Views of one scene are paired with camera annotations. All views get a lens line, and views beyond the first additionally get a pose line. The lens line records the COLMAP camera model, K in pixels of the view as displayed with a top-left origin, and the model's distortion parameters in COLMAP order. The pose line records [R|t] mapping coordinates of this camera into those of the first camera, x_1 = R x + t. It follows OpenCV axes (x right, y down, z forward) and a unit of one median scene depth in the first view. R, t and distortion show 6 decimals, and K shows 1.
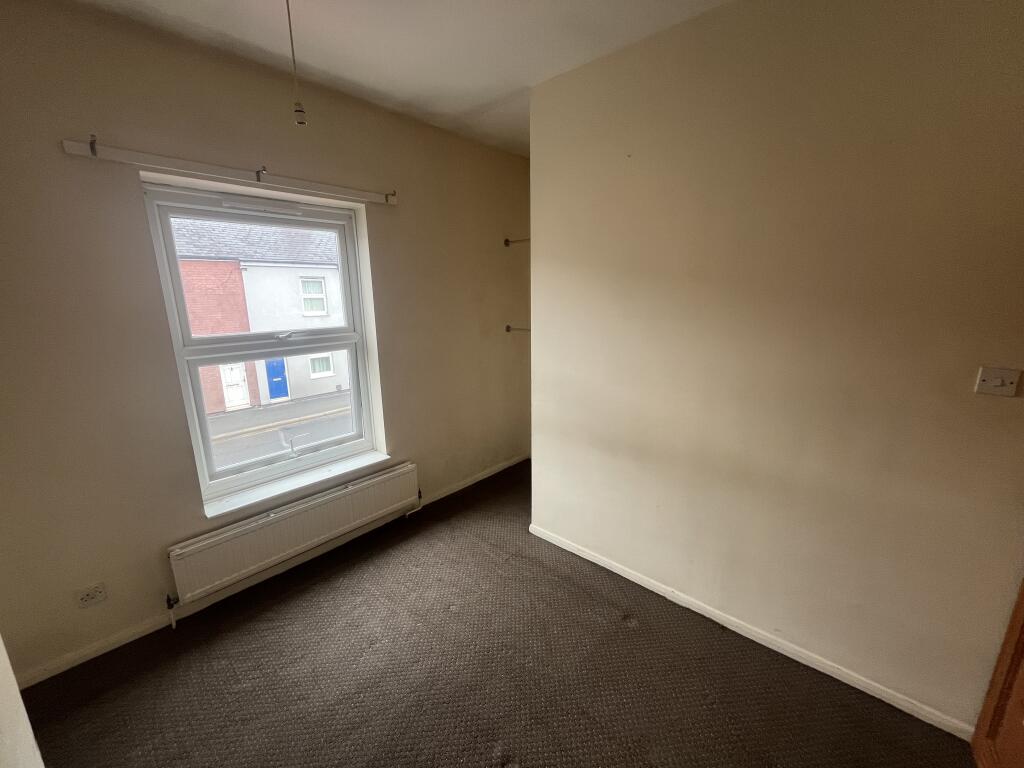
lens RADIAL K [[415.1, 0, 511.3], [0, 415.1, 383.7], [0, 0, 1]] dist [-0.000787, 0.000118]
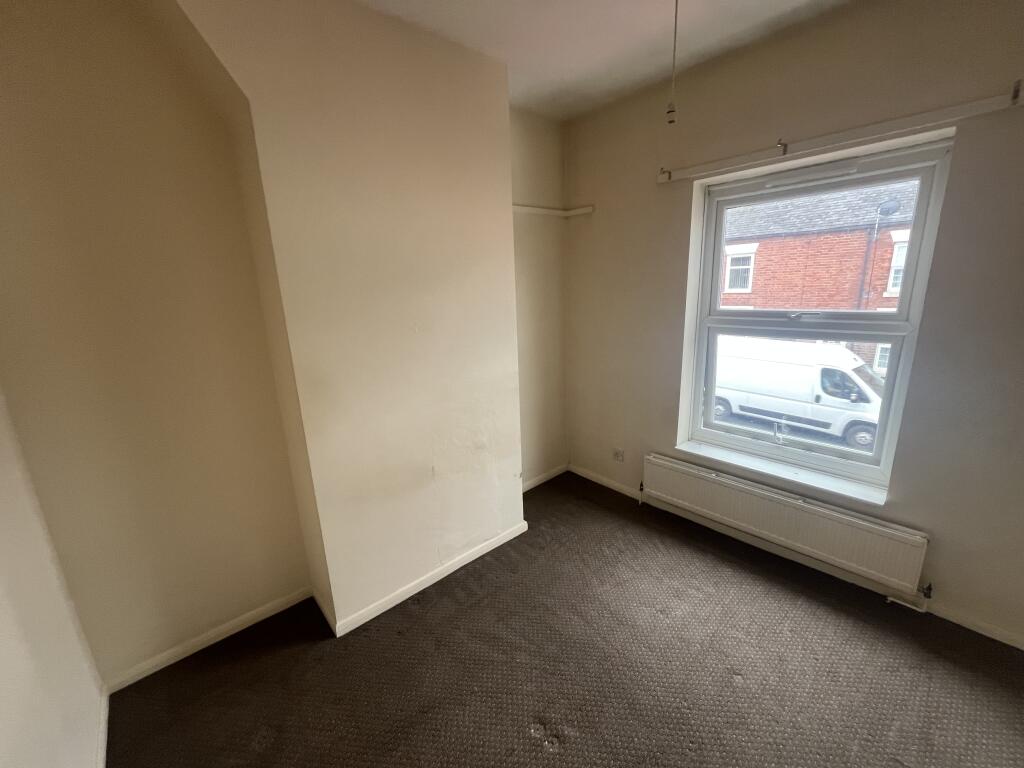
lens RADIAL K [[415.1, 0, 511.7], [0, 415.1, 386.5], [0, 0, 1]] dist [-0.000787, 0.000118]
pose [[-0.089141, 0.261608, -0.961049, 0.450748], [-0.172503, 0.946254, 0.273581, -0.111385], [0.980967, 0.190171, -0.039222, 0.444696]]
